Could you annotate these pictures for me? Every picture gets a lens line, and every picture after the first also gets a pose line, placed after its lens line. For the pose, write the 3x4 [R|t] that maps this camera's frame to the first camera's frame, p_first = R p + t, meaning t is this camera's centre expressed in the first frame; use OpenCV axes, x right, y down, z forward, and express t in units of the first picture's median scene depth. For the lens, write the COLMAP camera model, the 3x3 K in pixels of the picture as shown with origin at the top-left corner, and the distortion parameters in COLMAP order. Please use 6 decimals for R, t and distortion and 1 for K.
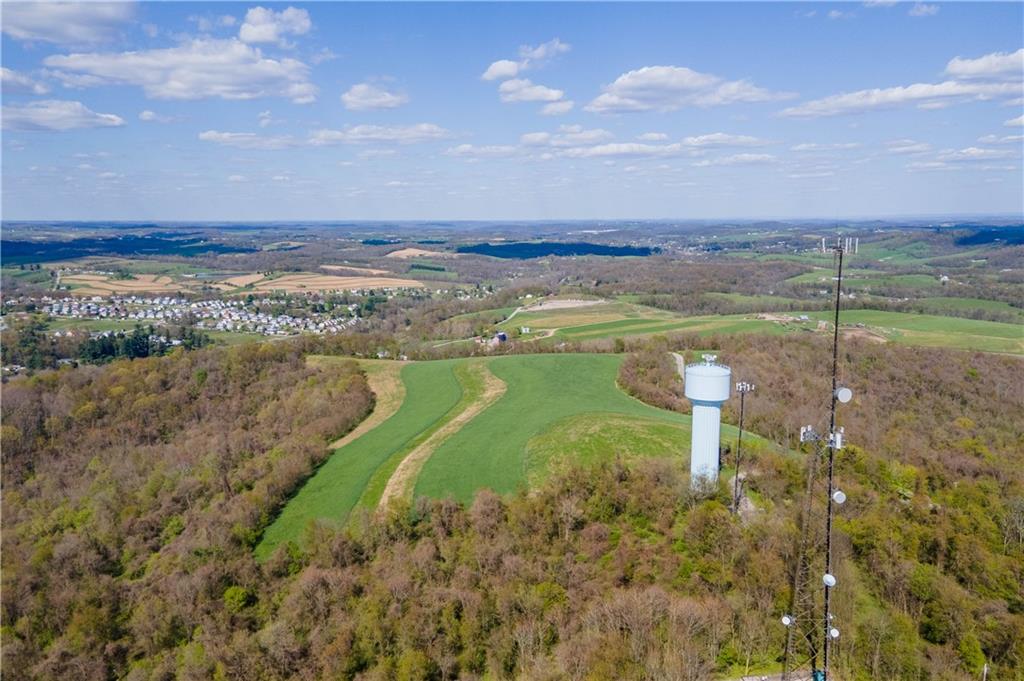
lens RADIAL K [[716.3, 0, 512.0], [0, 716.3, 340.5], [0, 0, 1]] dist [0.038360, -0.038295]
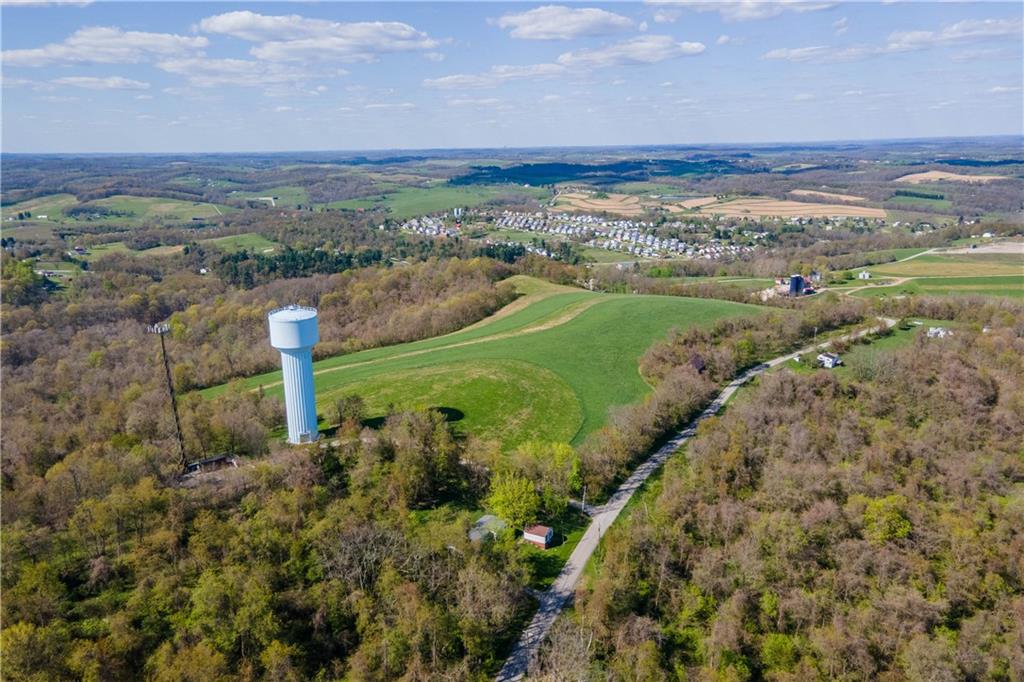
lens RADIAL K [[716.3, 0, 512.0], [0, 716.3, 341.0], [0, 0, 1]] dist [0.038360, -0.038295]
pose [[0.736045, 0.163545, -0.656880, 0.118380], [-0.092953, 0.985603, 0.141232, -0.008612], [0.670520, -0.042894, 0.740650, 0.049518]]
